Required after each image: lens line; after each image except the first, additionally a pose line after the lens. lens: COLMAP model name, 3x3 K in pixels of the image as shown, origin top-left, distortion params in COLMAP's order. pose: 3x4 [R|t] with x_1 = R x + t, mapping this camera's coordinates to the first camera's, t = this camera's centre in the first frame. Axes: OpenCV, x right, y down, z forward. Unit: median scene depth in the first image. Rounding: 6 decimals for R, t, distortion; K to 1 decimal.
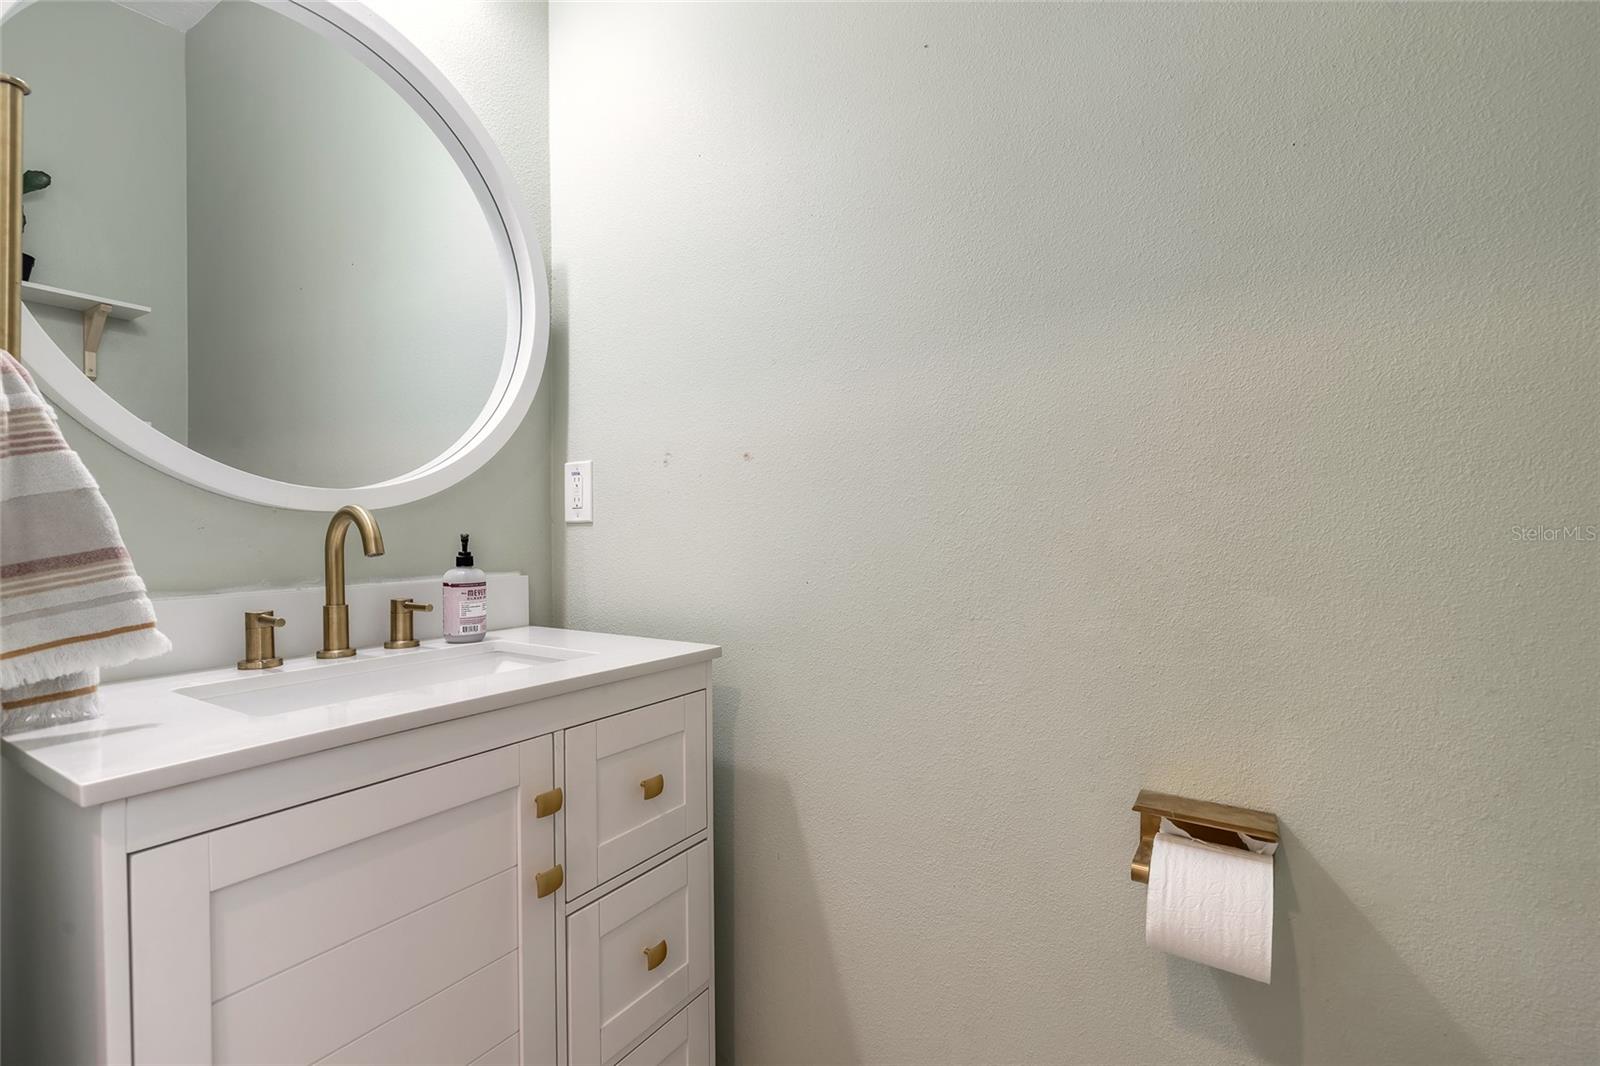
lens RADIAL K [[721.6, 0, 797.0], [0, 721.6, 539.4], [0, 0, 1]] dist [0.005383, -0.000505]
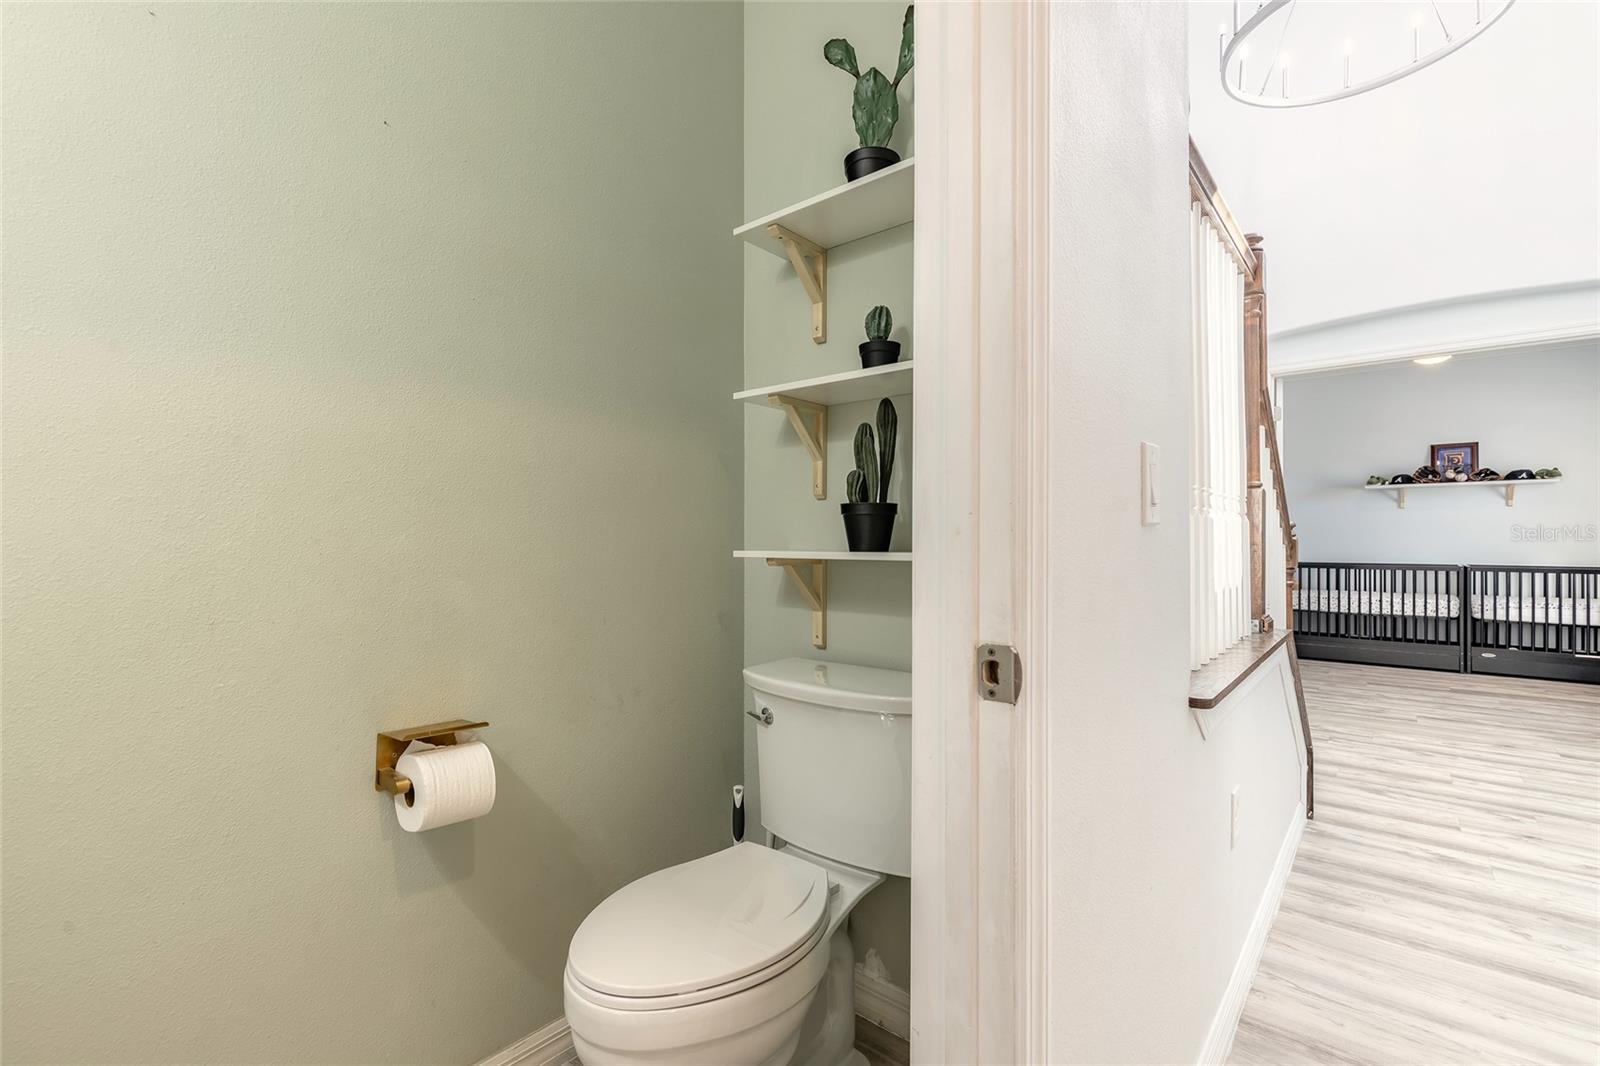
lens RADIAL K [[721.6, 0, 797.0], [0, 721.6, 539.4], [0, 0, 1]] dist [0.005383, -0.000505]
pose [[0.130801, 0.003427, 0.991403, -0.796666], [0.010029, 0.999938, -0.004779, 0.006518], [-0.991358, 0.010568, 0.130758, 0.069661]]
